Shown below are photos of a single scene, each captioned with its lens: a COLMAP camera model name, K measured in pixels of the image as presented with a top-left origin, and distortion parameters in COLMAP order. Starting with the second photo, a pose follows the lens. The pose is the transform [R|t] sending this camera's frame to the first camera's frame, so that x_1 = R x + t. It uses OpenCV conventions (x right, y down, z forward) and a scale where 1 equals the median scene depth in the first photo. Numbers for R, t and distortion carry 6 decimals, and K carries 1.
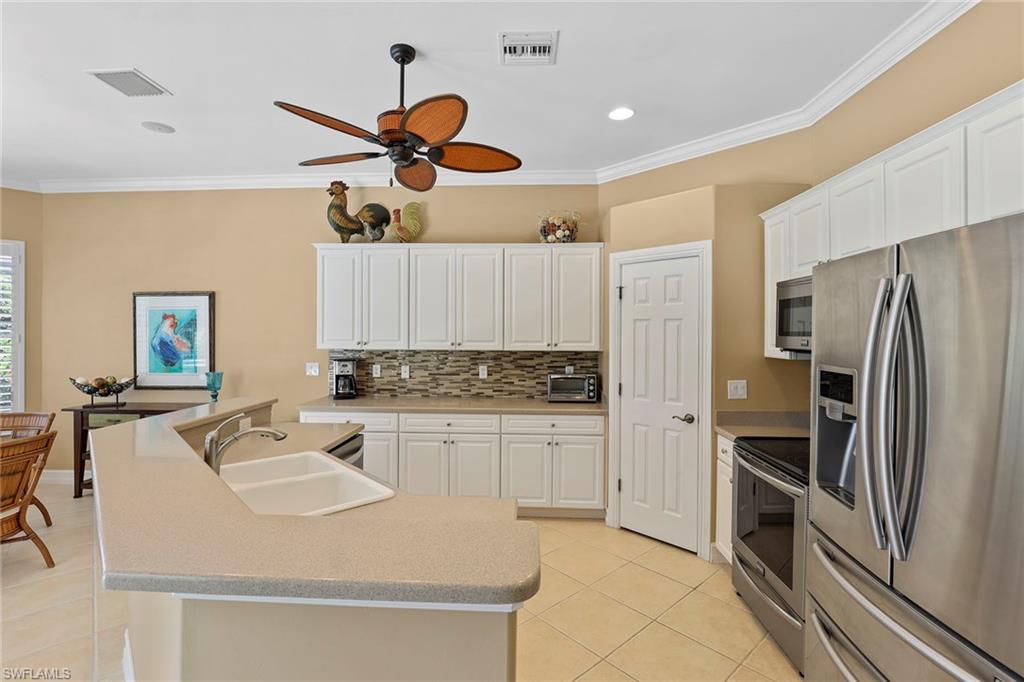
lens RADIAL K [[468.9, 0, 504.1], [0, 468.9, 330.9], [0, 0, 1]] dist [-0.010993, 0.000212]
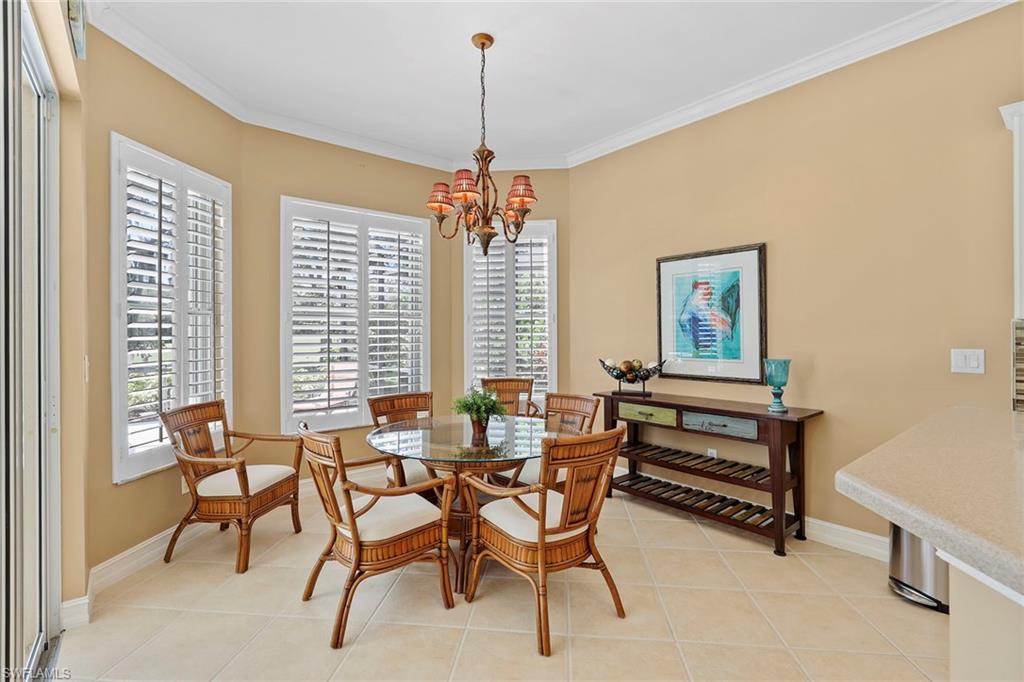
lens RADIAL K [[468.9, 0, 507.1], [0, 468.9, 332.2], [0, 0, 1]] dist [-0.010993, 0.000212]
pose [[0.673329, -0.003530, -0.739334, -0.367478], [0.004279, 0.999990, -0.000877, 0.046456], [0.739330, -0.002573, 0.673338, 0.251716]]
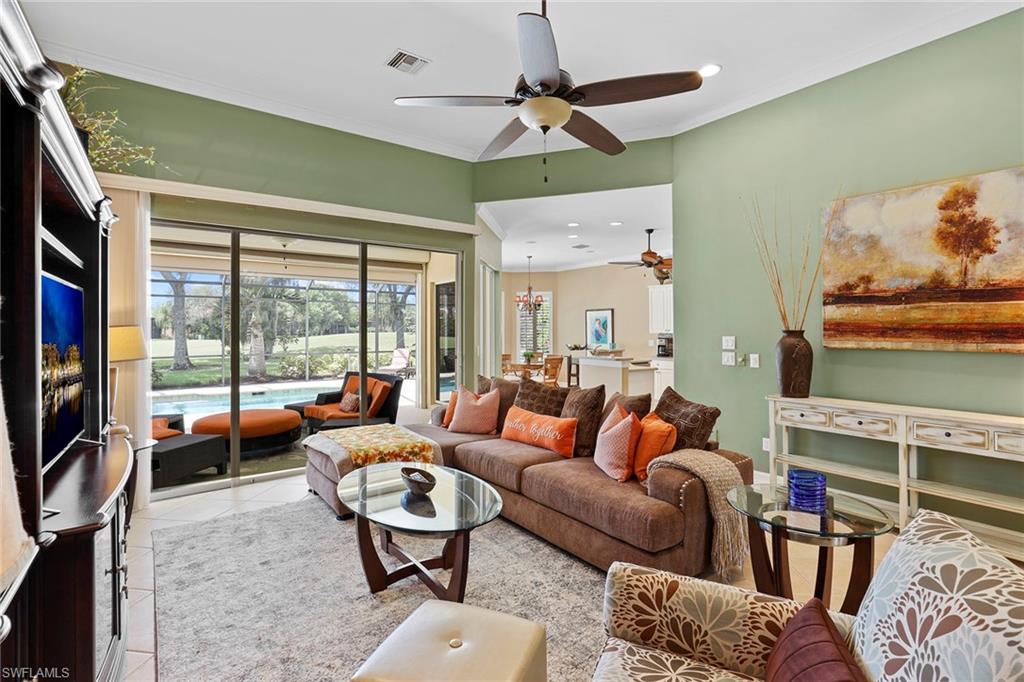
lens RADIAL K [[468.9, 0, 504.2], [0, 468.9, 338.9], [0, 0, 1]] dist [-0.010993, 0.000212]
pose [[0.637864, 0.011754, -0.770059, 0.813298], [0.005437, 0.999790, 0.019764, 0.017138], [0.770130, -0.016793, 0.637666, -0.887394]]
